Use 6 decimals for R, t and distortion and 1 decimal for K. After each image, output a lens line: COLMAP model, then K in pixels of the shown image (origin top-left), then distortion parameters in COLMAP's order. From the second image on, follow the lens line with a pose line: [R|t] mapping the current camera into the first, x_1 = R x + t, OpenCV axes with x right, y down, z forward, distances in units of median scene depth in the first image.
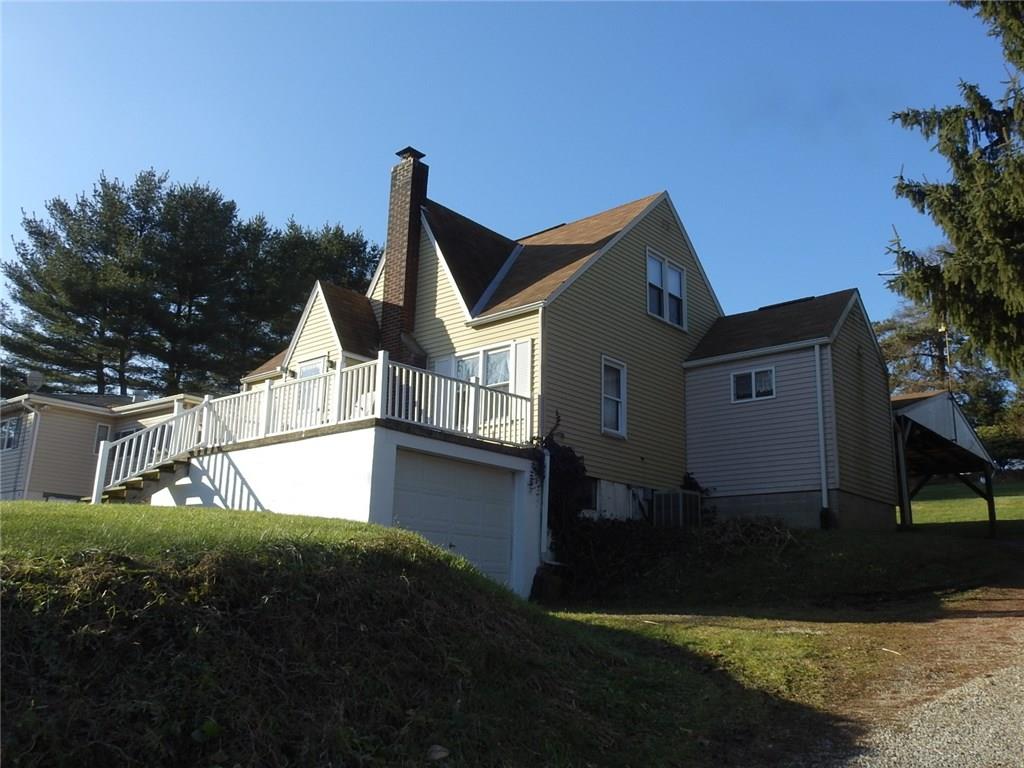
lens RADIAL K [[887.4, 0, 512.0], [0, 887.4, 384.0], [0, 0, 1]] dist [0.006523, 0.002792]
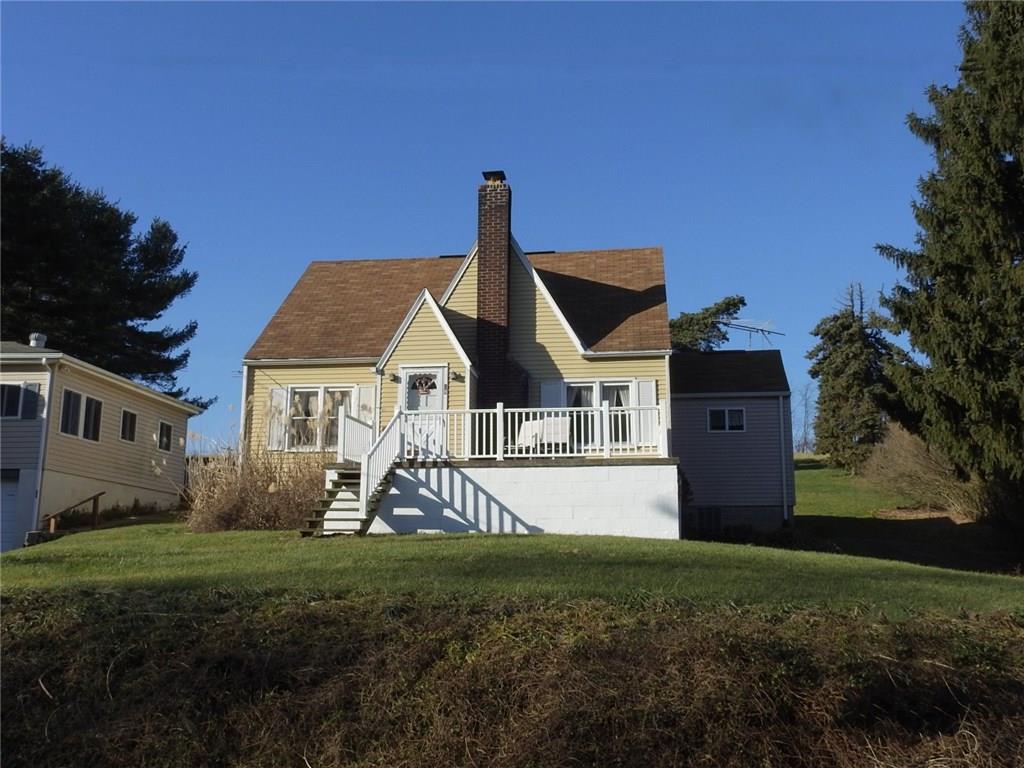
lens RADIAL K [[980.6, 0, 512.0], [0, 980.6, 384.0], [0, 0, 1]] dist [0.004207, -0.001729]
pose [[0.831376, 0.083944, 0.549334, -0.813215], [-0.115939, 0.992973, 0.023728, -0.050743], [-0.543482, -0.083416, 0.835266, -0.000494]]
